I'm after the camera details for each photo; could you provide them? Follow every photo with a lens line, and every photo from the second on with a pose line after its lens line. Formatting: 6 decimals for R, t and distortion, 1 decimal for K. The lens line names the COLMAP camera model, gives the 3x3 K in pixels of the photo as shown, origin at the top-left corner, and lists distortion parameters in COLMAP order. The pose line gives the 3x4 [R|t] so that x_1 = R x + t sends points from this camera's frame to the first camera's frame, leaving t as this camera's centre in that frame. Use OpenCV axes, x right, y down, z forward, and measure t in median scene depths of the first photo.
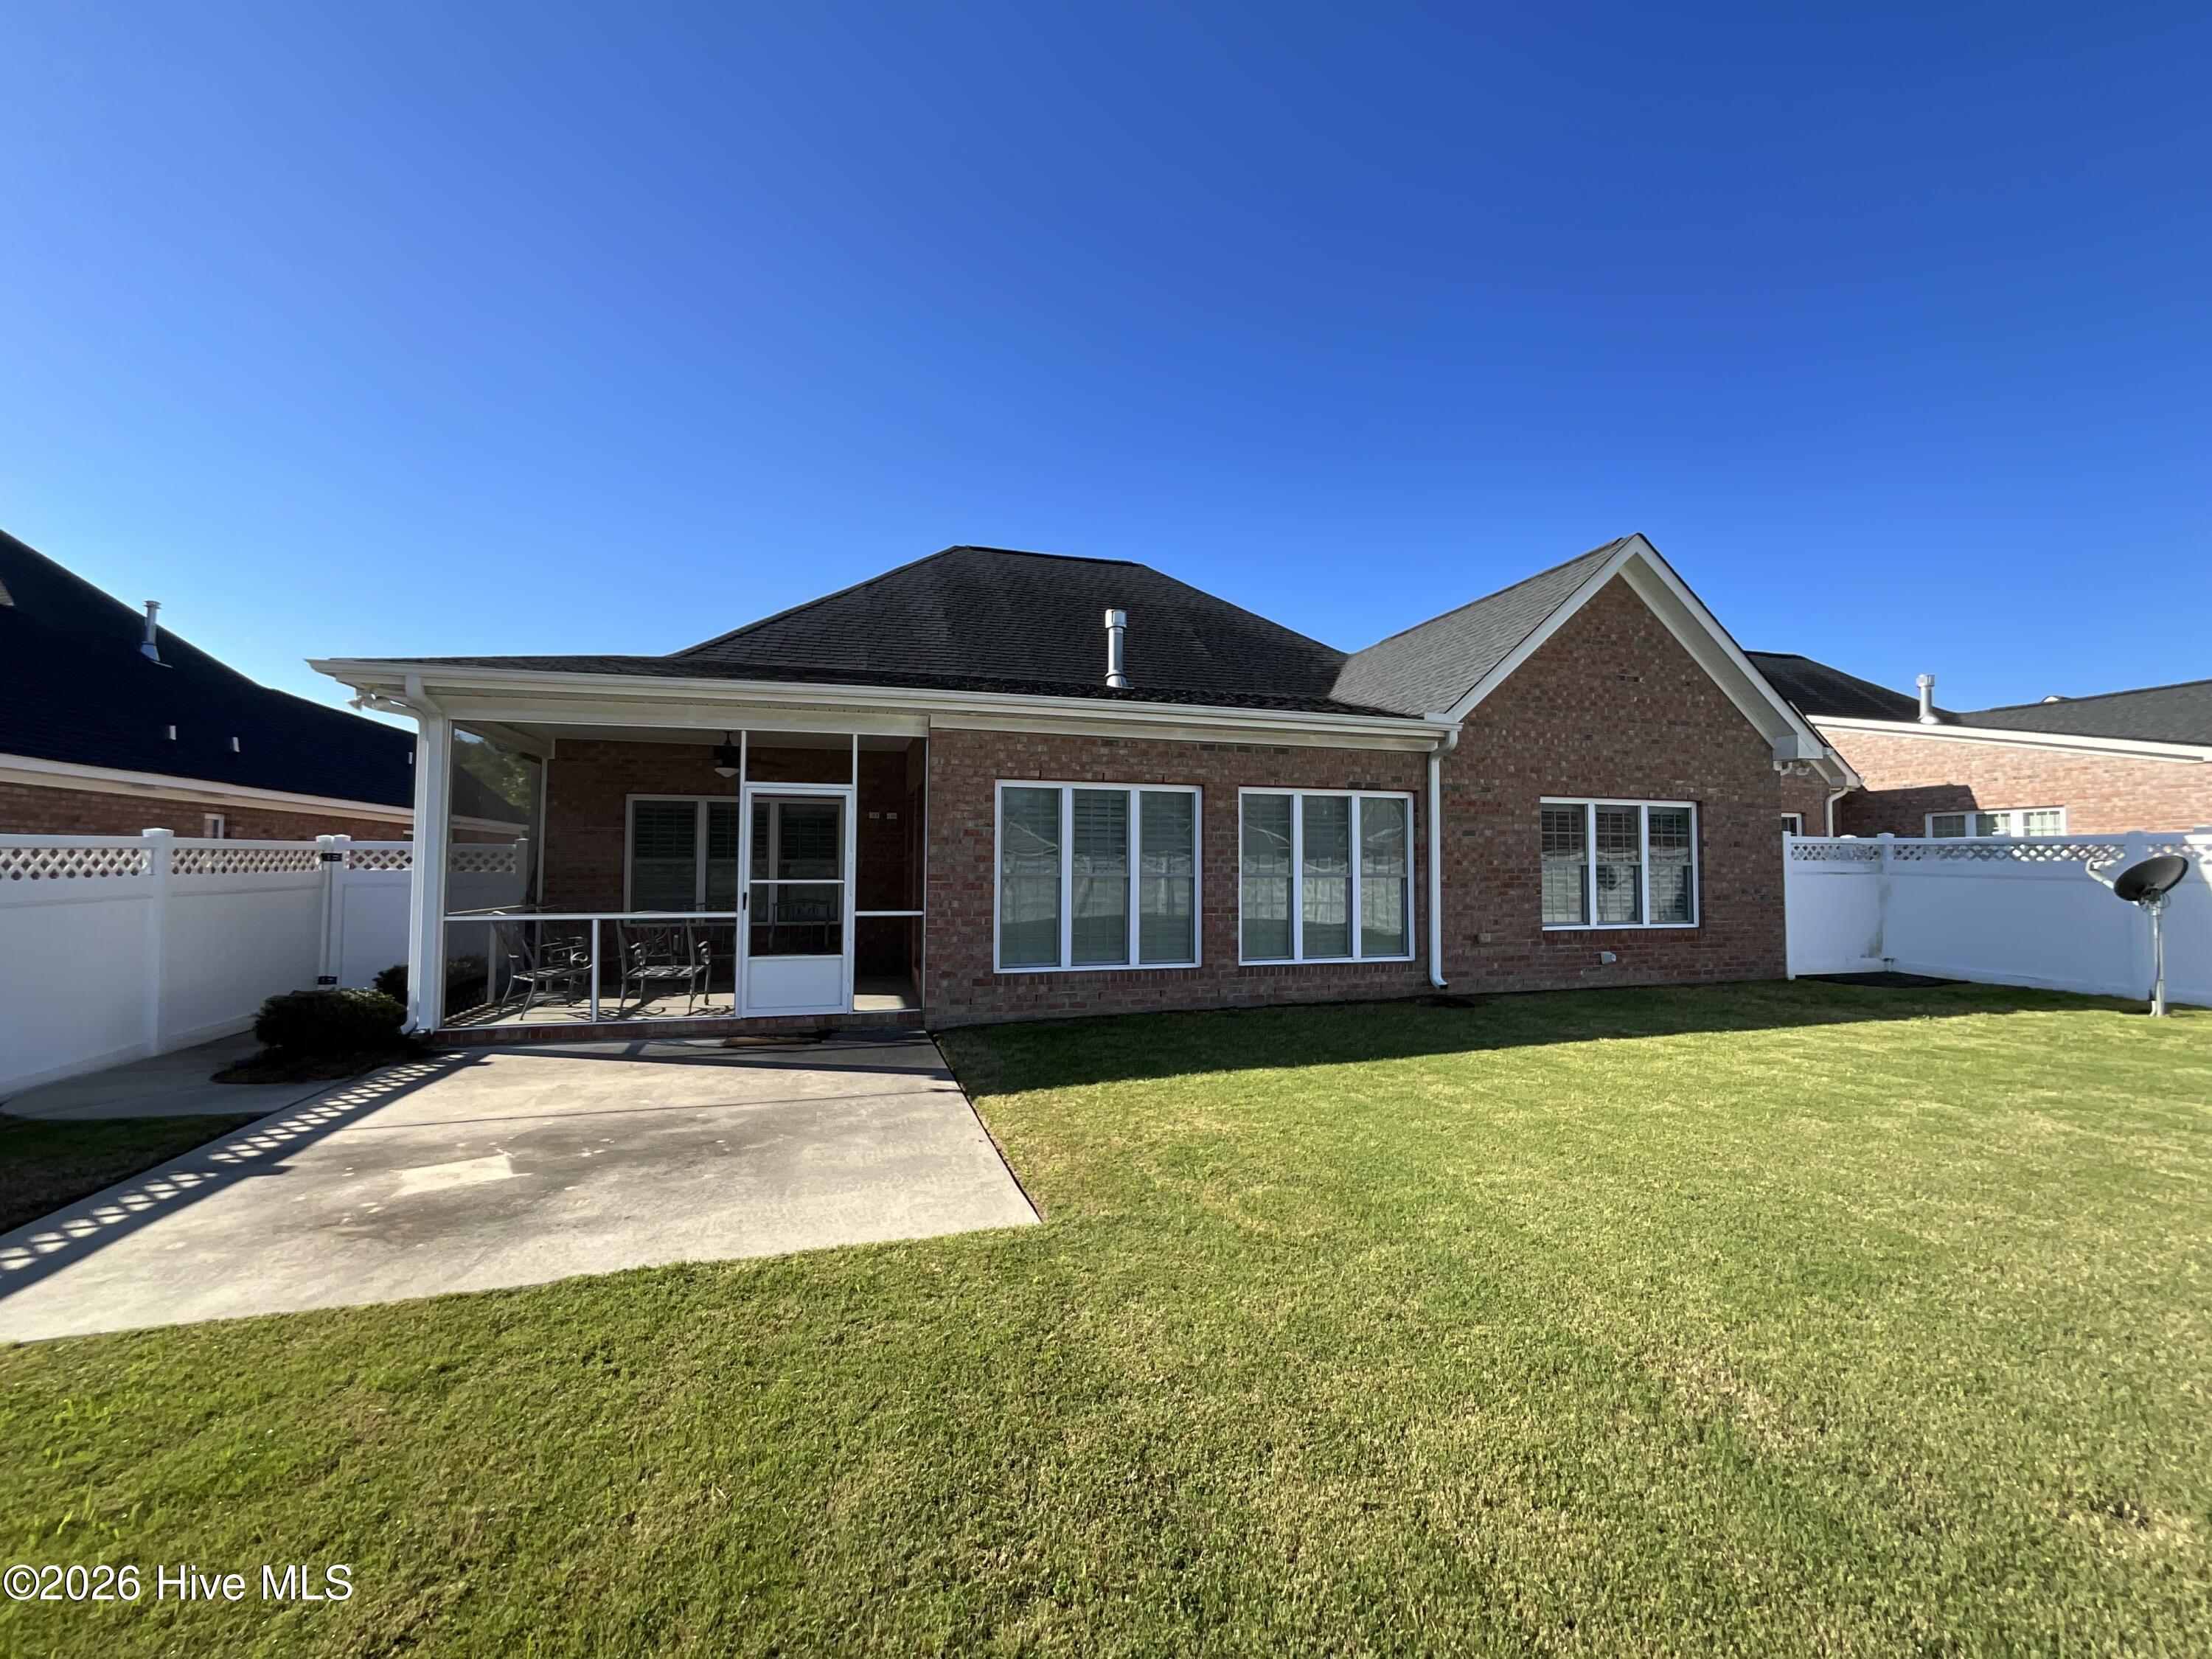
lens RADIAL K [[896.7, 0, 1110.9], [0, 896.7, 831.9], [0, 0, 1]] dist [0.002511, -0.000026]
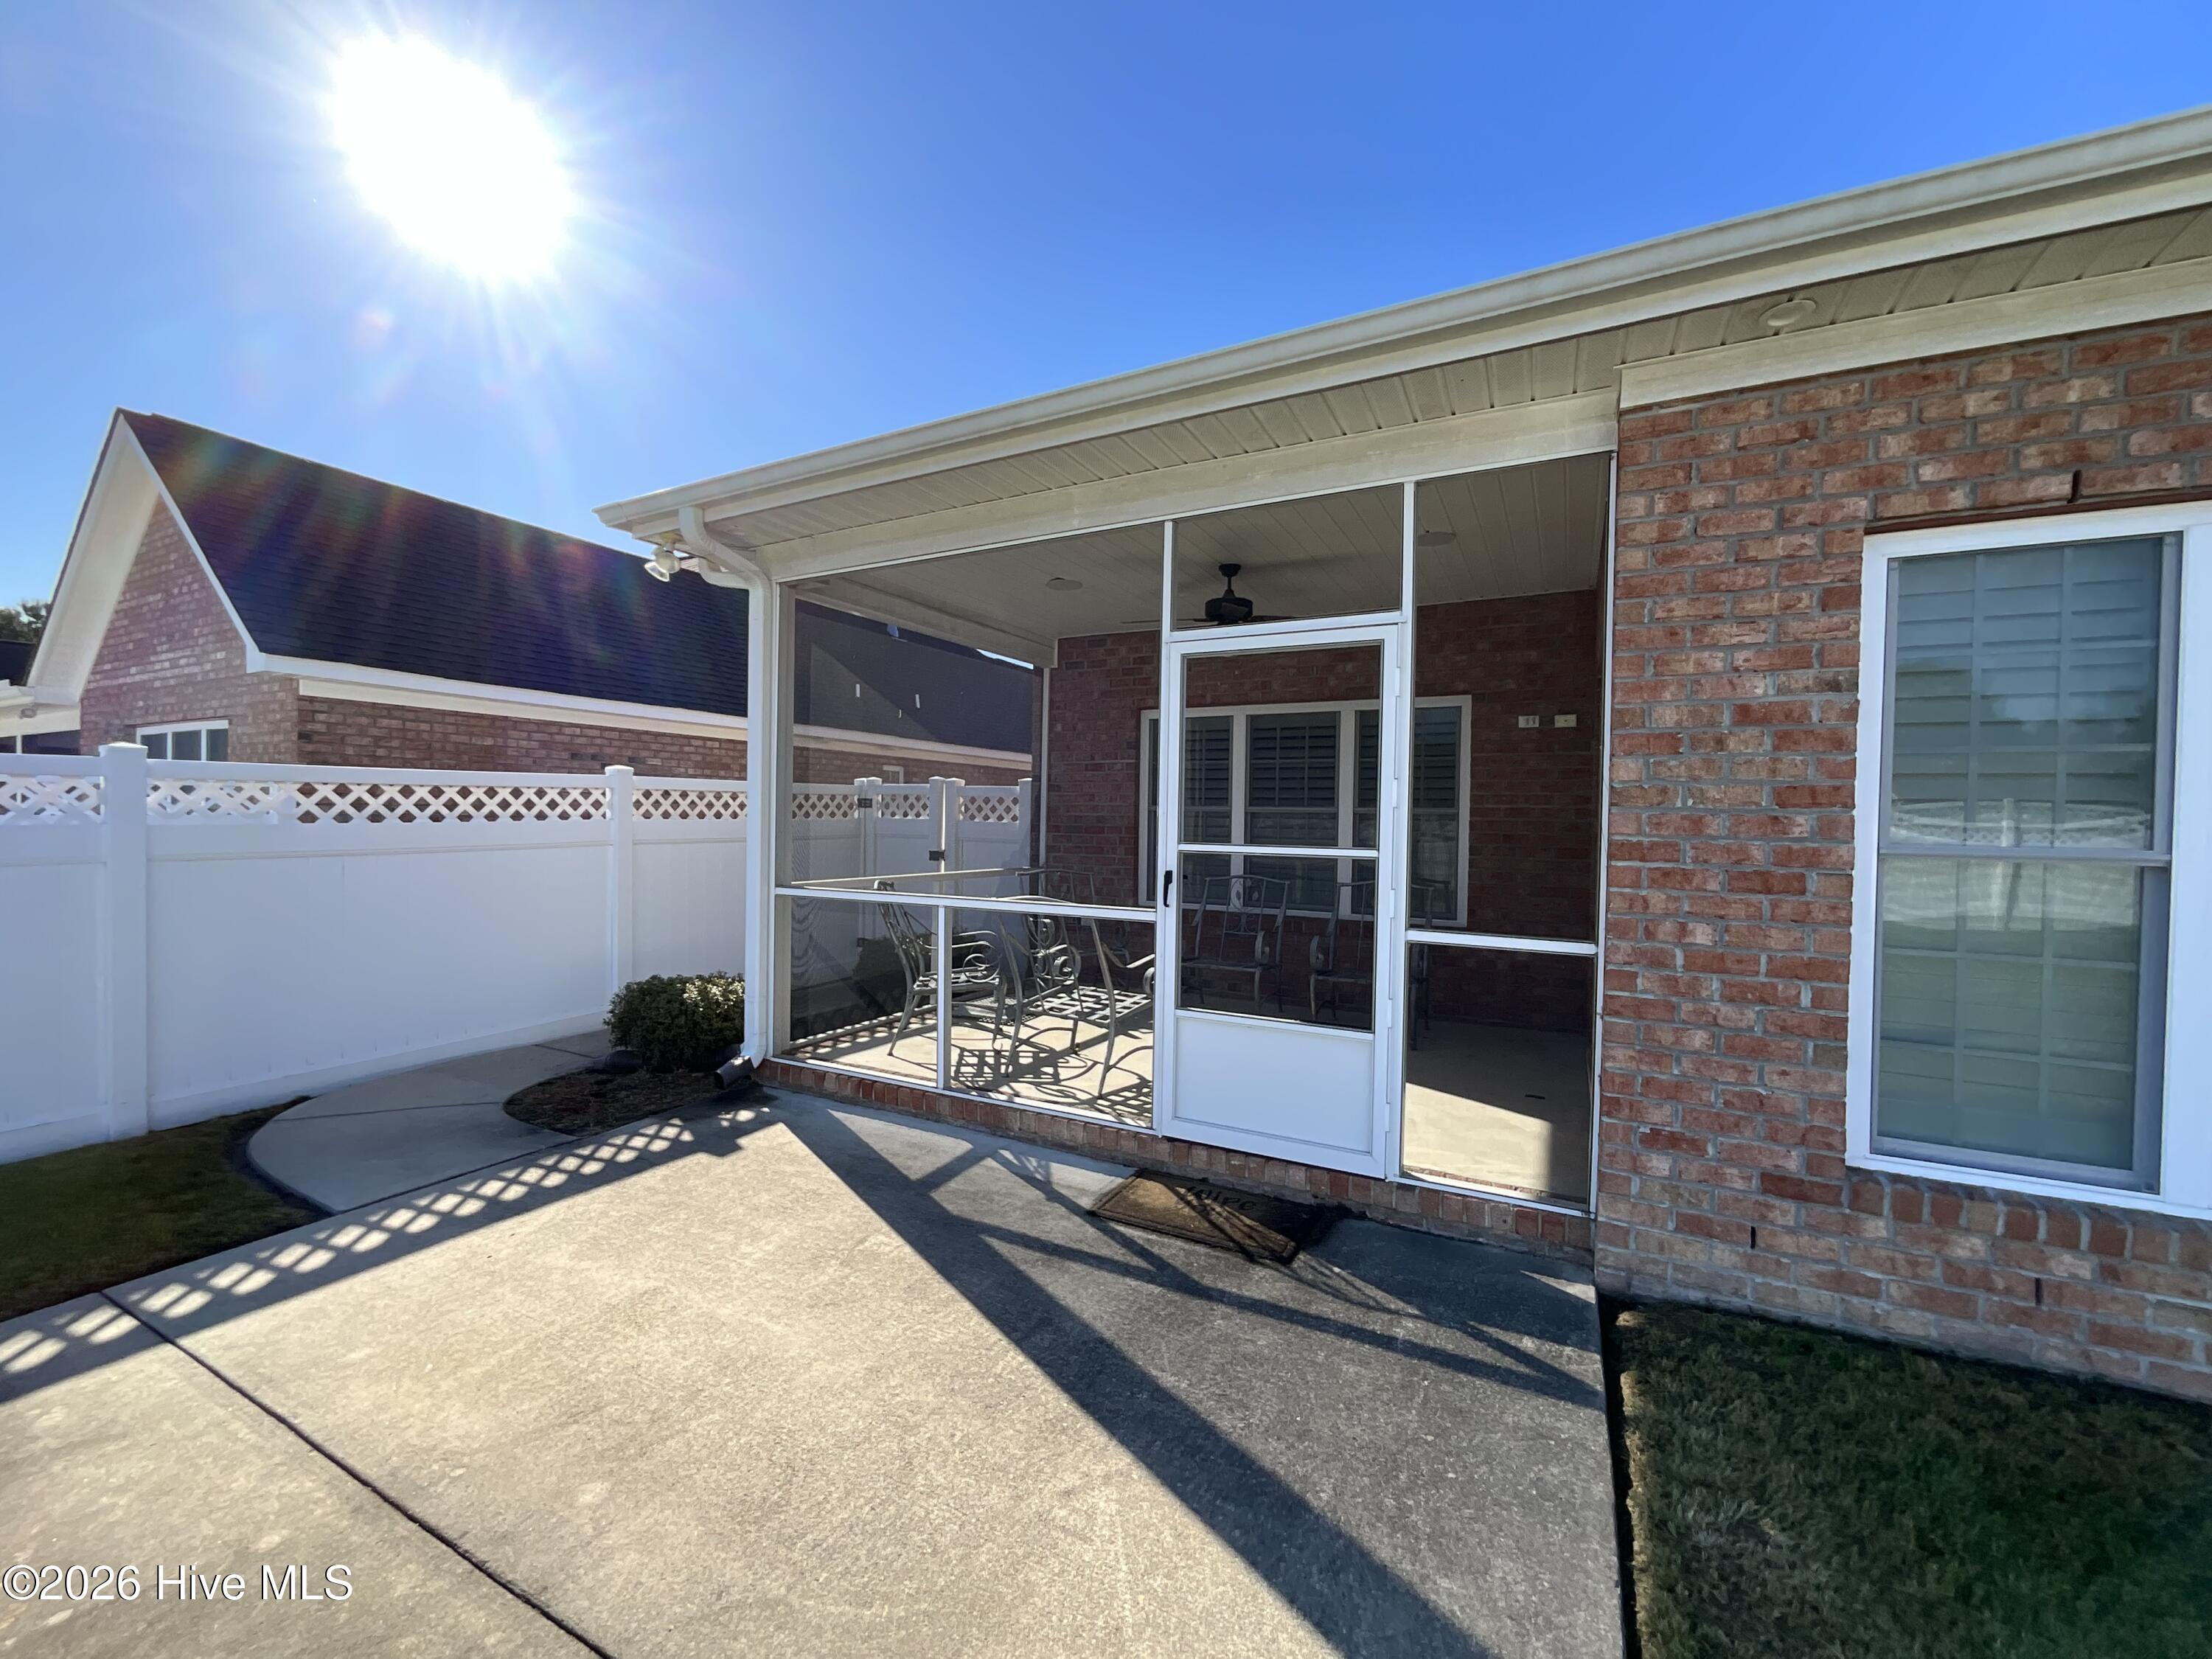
lens RADIAL K [[896.7, 0, 1110.9], [0, 896.7, 831.9], [0, 0, 1]] dist [0.002511, -0.000026]
pose [[0.716328, 0.019157, -0.697501, -0.099291], [0.013836, 0.999037, 0.041647, 0.026405], [0.697627, -0.039483, 0.715372, 0.613682]]
